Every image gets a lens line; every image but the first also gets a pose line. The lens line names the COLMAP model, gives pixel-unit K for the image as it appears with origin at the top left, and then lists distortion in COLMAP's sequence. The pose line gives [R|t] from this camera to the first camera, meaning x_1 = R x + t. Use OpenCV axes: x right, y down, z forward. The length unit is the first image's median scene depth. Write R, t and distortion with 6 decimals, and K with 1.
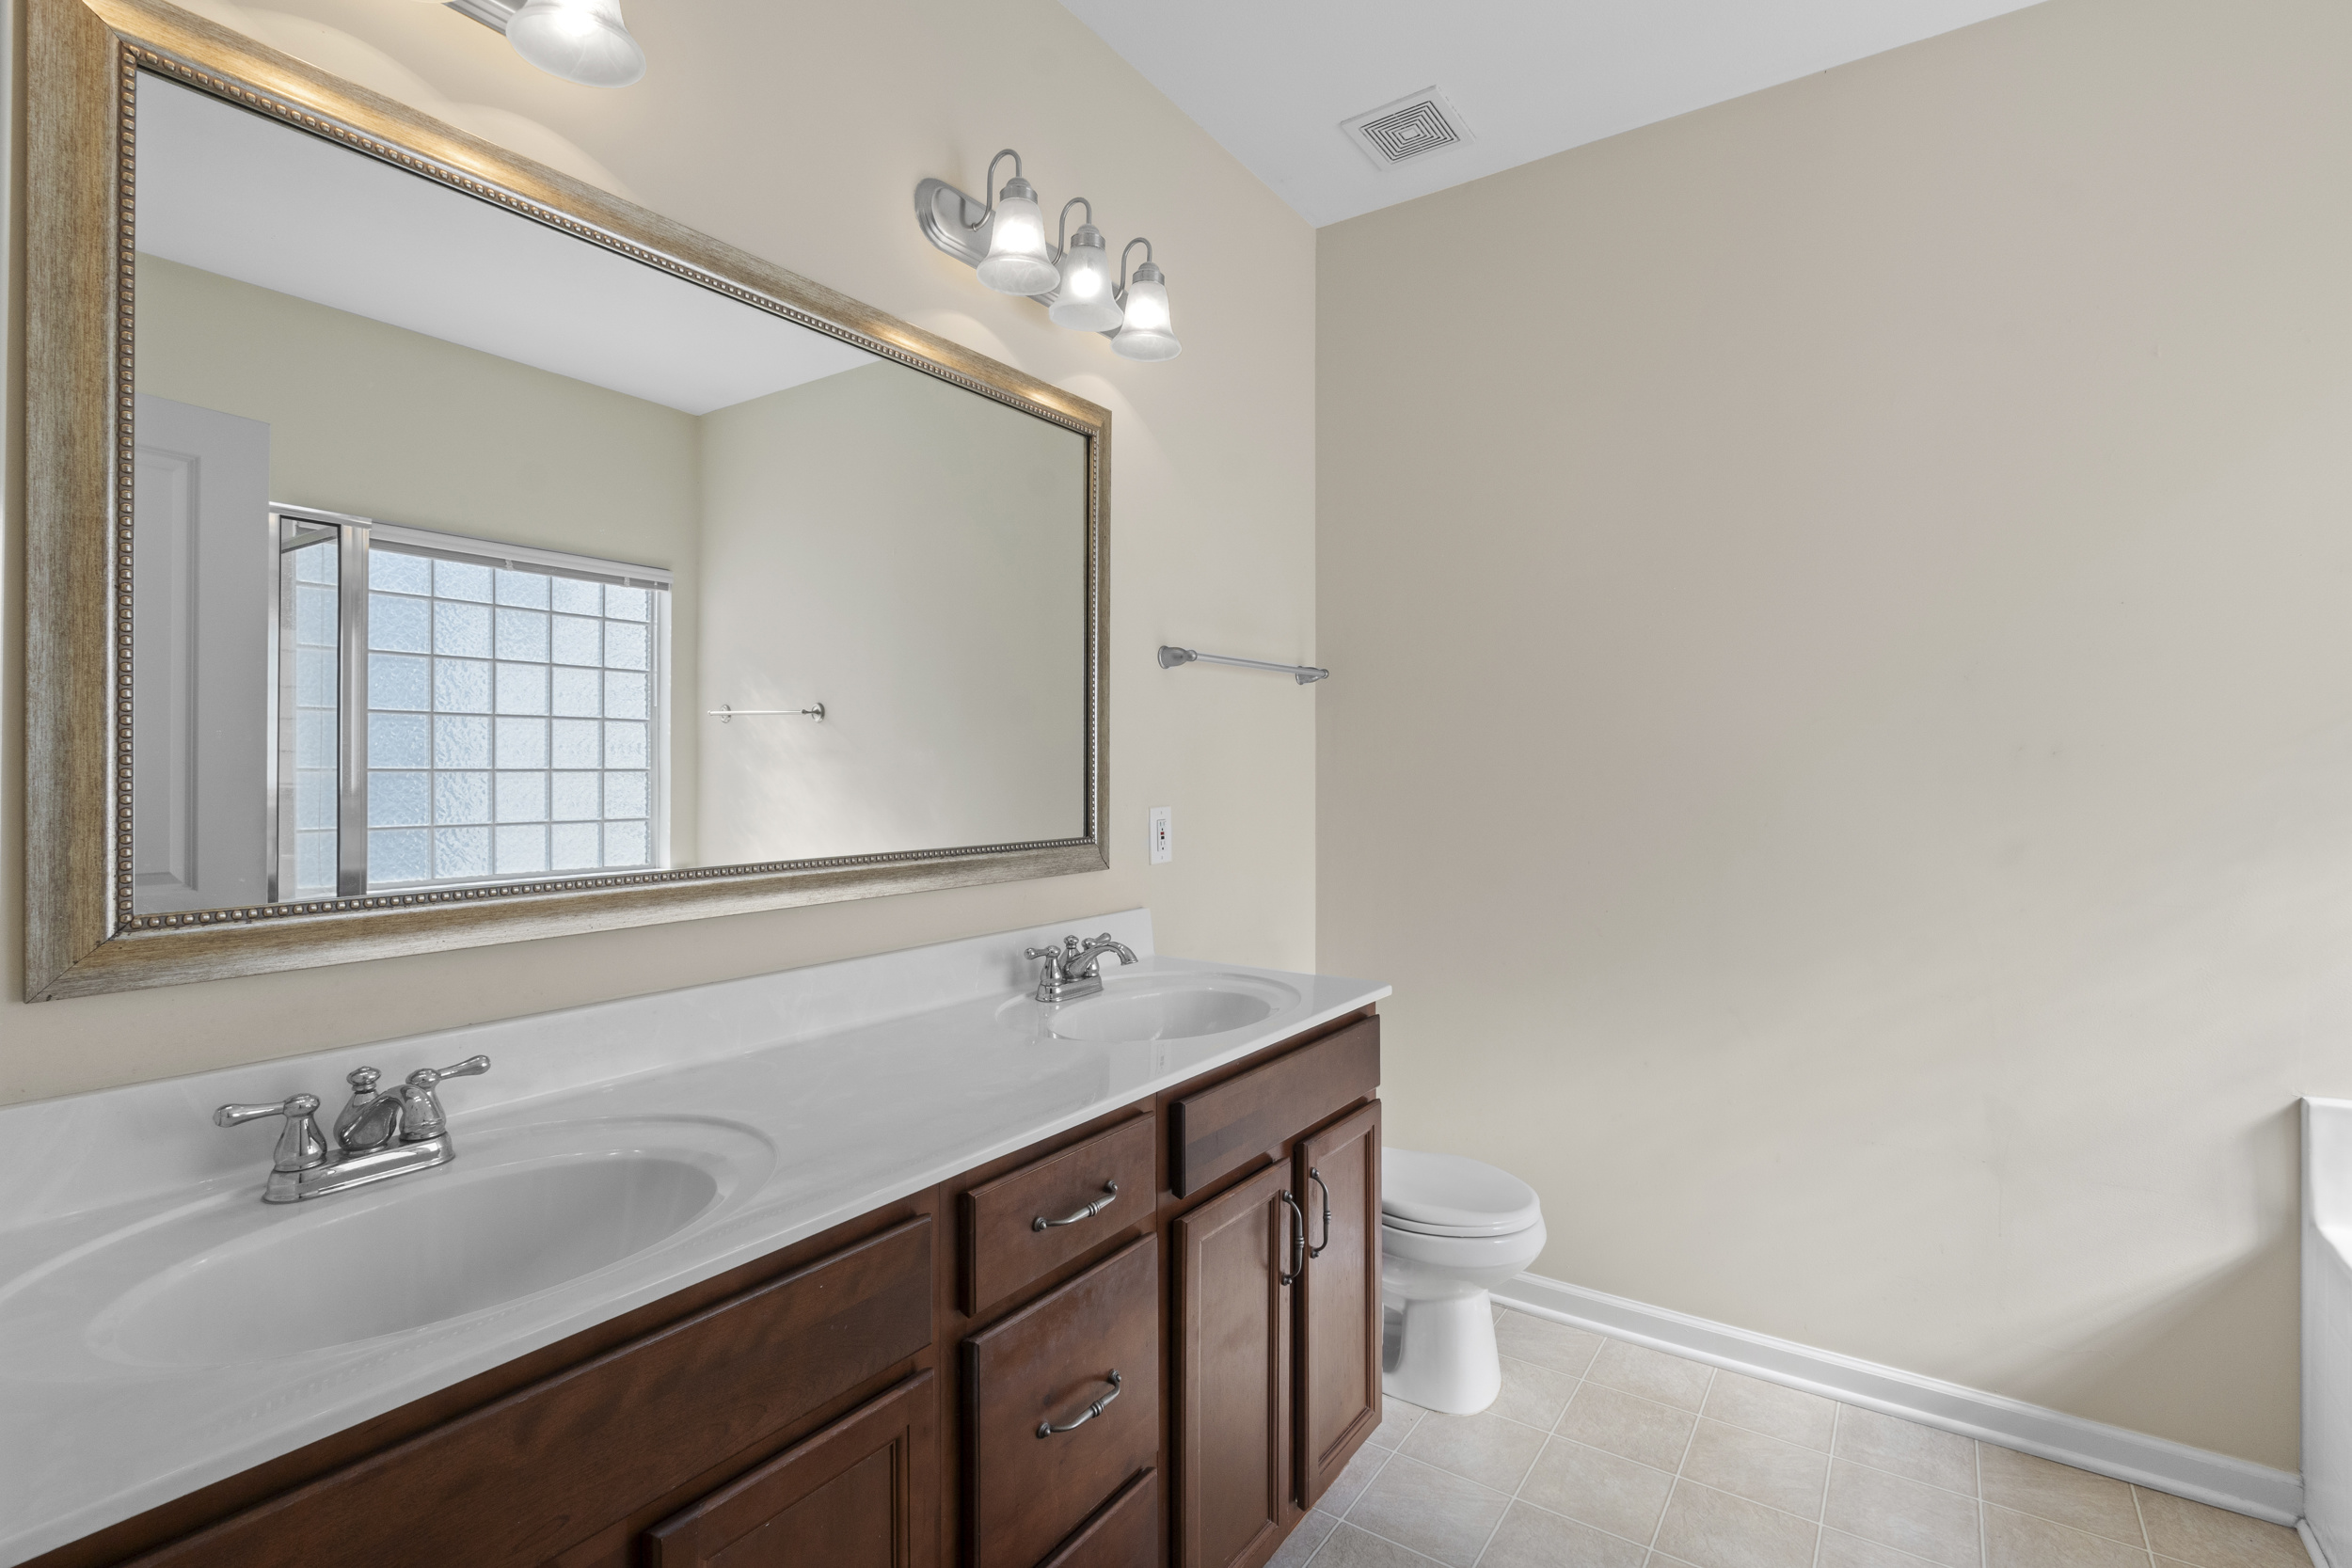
lens RADIAL K [[1099.5, 0, 1176.7], [0, 1099.5, 757.0], [0, 0, 1]] dist [-0.000423, 0.000025]
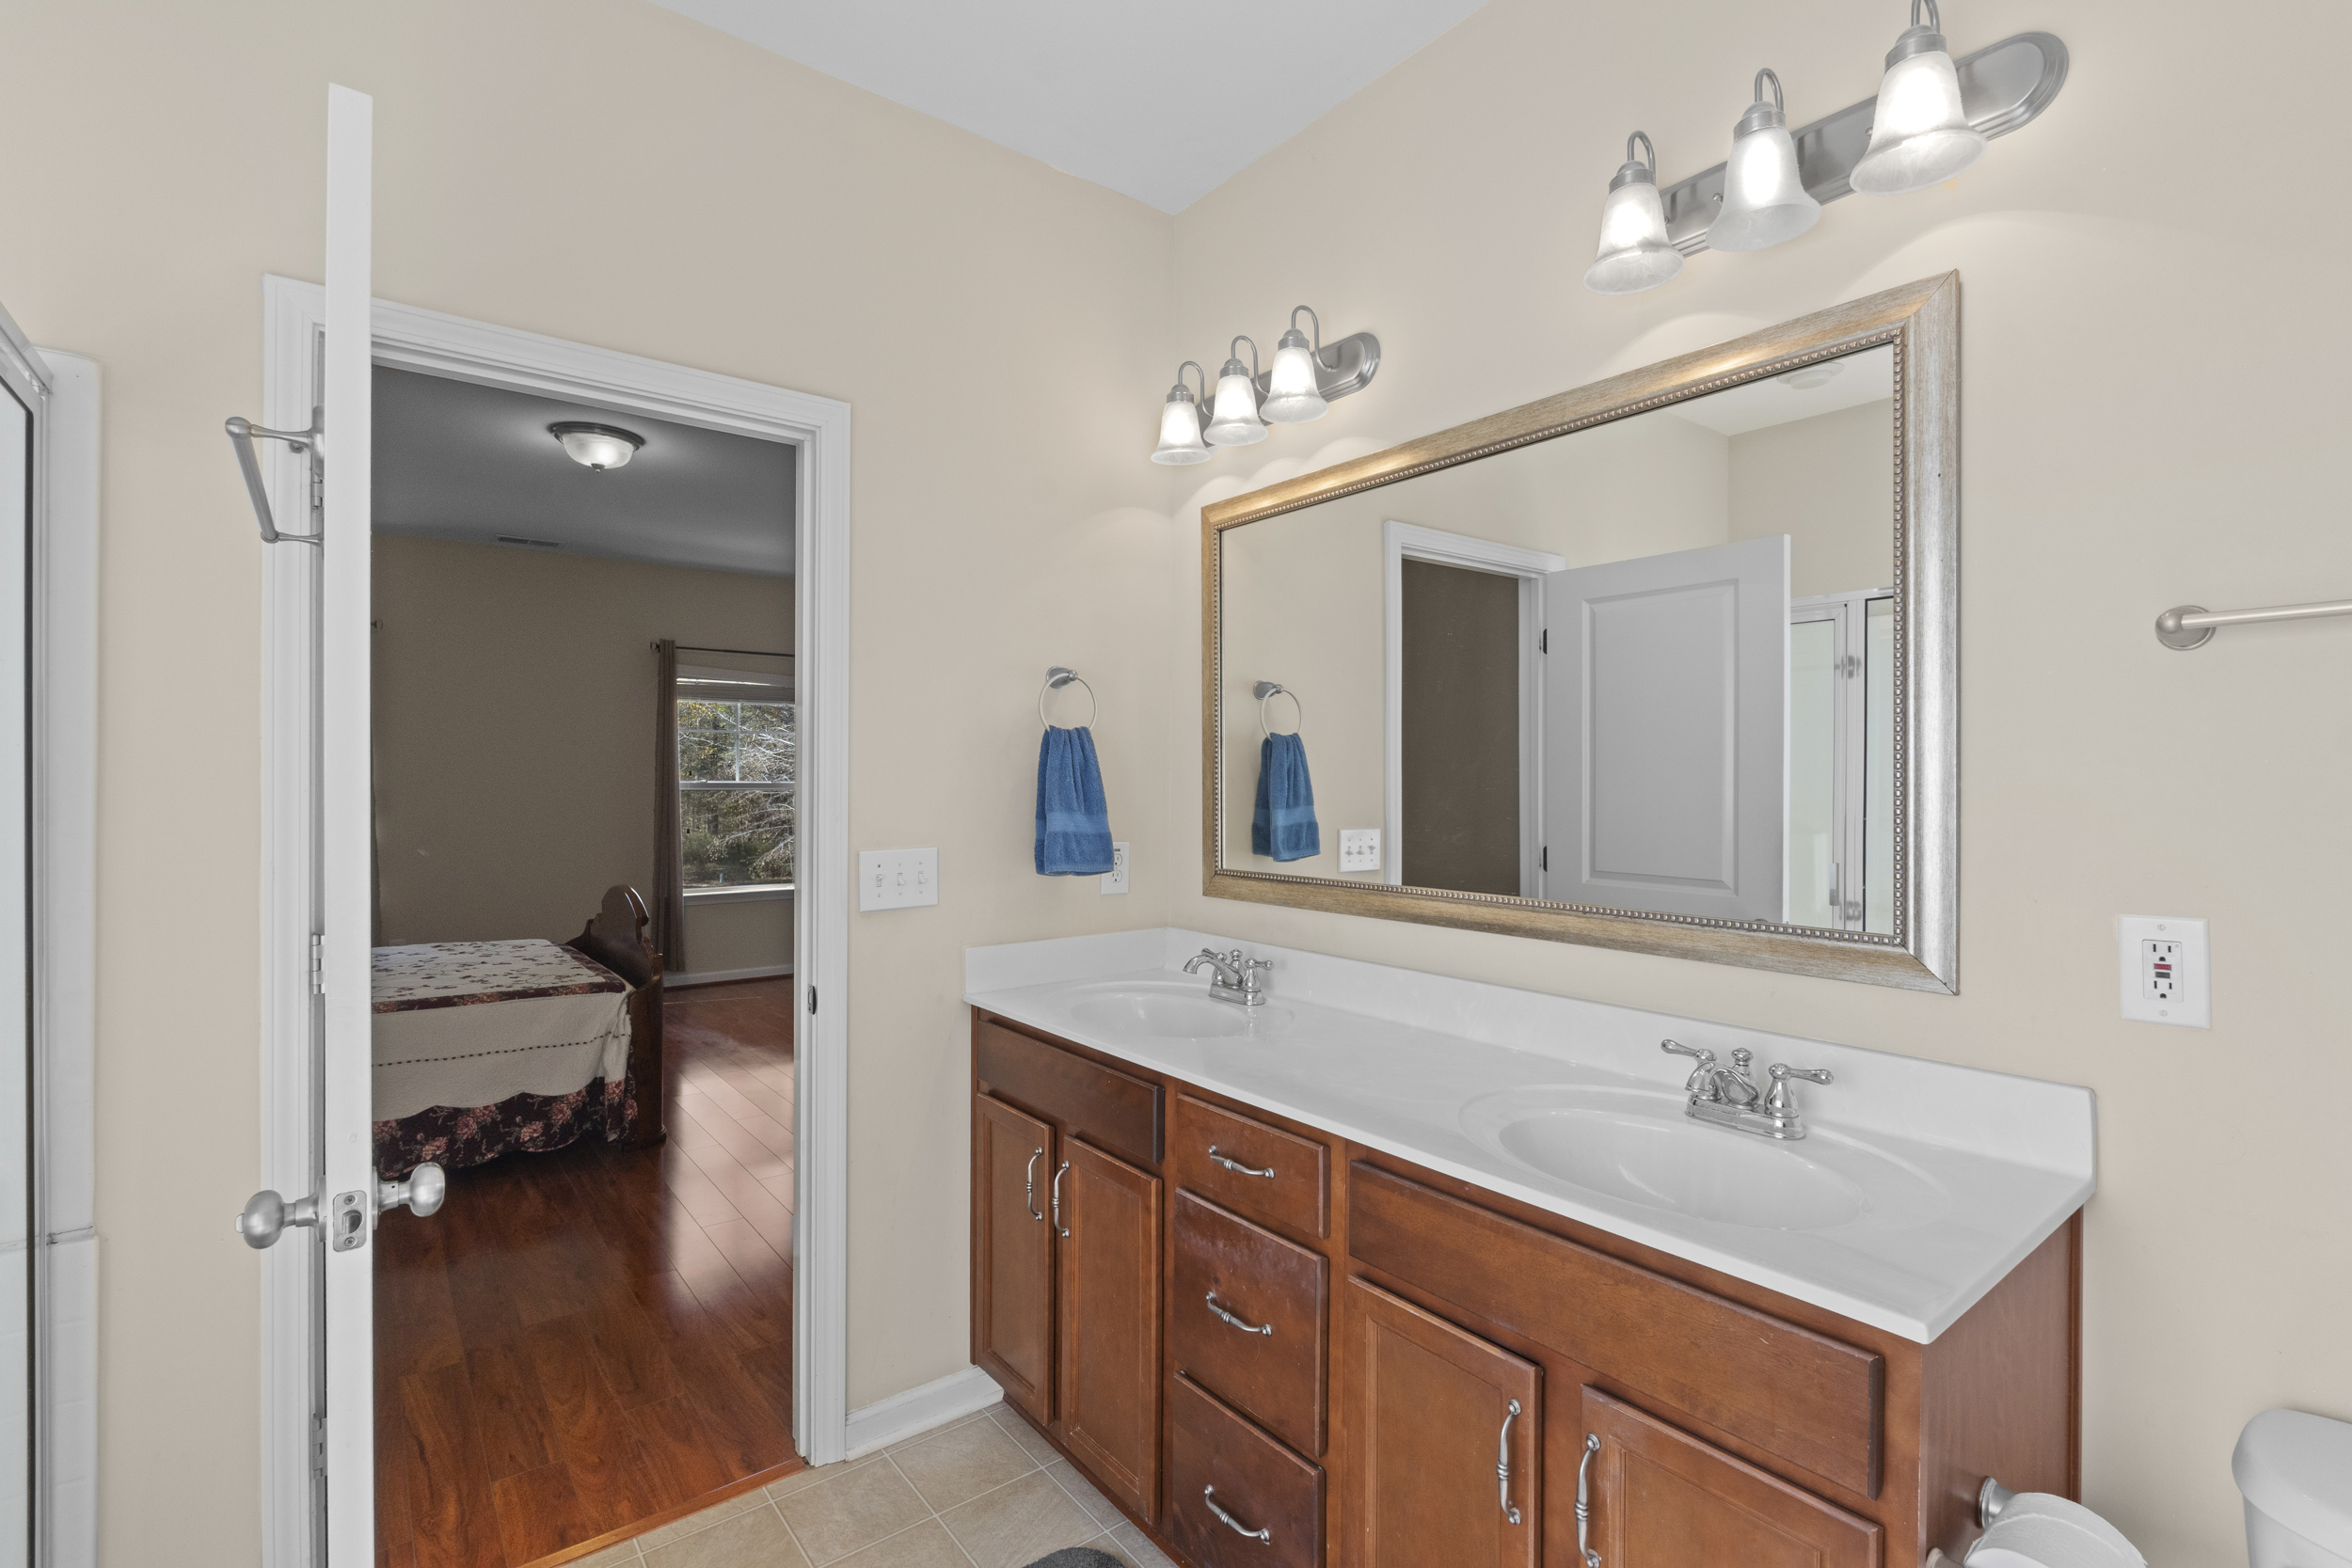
lens RADIAL K [[1075.3, 0, 1174.6], [0, 1075.3, 789.1], [0, 0, 1]] dist [-0.004248, 0.000066]
pose [[-0.306071, 0.000252, -0.952009, 0.618359], [0.004718, 0.999988, -0.001252, -0.016149], [0.951997, -0.004875, -0.306069, 0.714908]]
